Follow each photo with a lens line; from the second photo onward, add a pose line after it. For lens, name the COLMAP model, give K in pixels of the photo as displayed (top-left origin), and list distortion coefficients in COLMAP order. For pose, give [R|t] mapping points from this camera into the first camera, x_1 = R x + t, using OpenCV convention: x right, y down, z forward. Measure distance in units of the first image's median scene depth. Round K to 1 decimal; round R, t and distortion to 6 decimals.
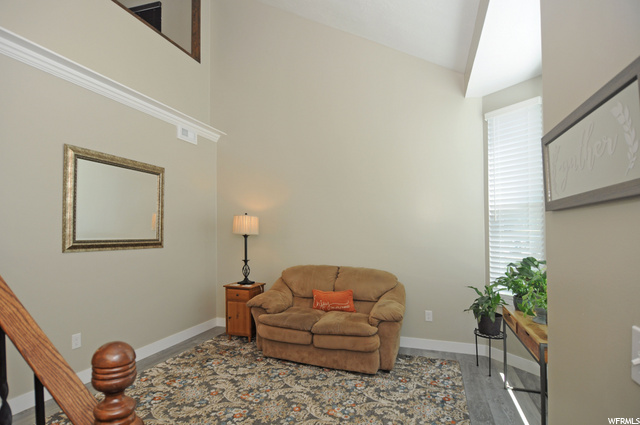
lens RADIAL K [[358.6, 0, 320.0], [0, 358.6, 212.5], [0, 0, 1]] dist [-0.001918, -0.002264]
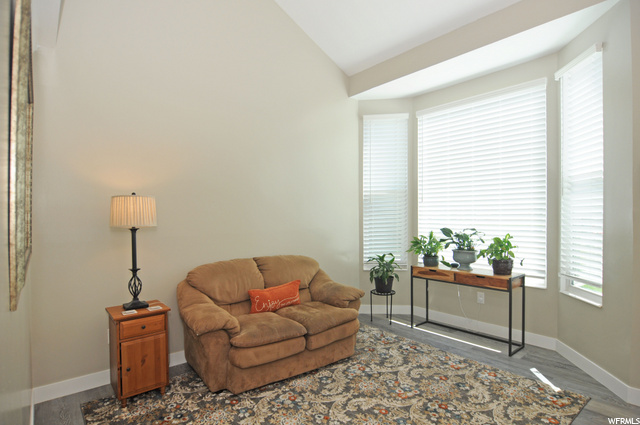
lens RADIAL K [[346.0, 0, 326.0], [0, 346.0, 212.6], [0, 0, 1]] dist [-0.001344, 0.000068]
pose [[0.543029, -0.018610, 0.839508, -0.661180], [-0.000087, 0.999753, 0.022219, 0.029633], [-0.839714, -0.012139, 0.542893, 0.515998]]
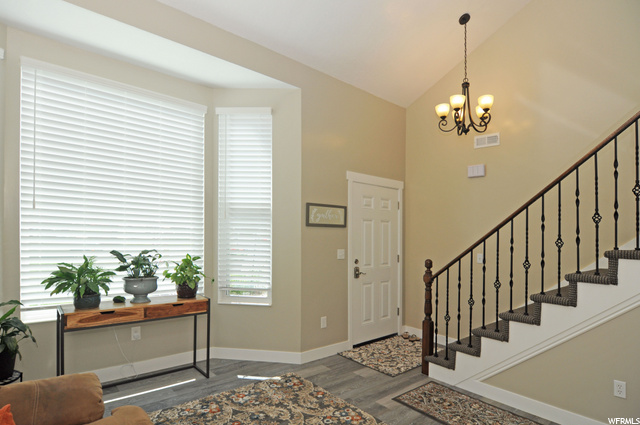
lens RADIAL K [[358.6, 0, 320.0], [0, 358.6, 212.5], [0, 0, 1]] dist [-0.001918, -0.002264]
pose [[-0.851831, -0.027743, 0.523082, -0.364925], [-0.068687, 0.995890, -0.059037, 0.032659], [-0.519294, -0.086218, -0.850235, 1.287079]]
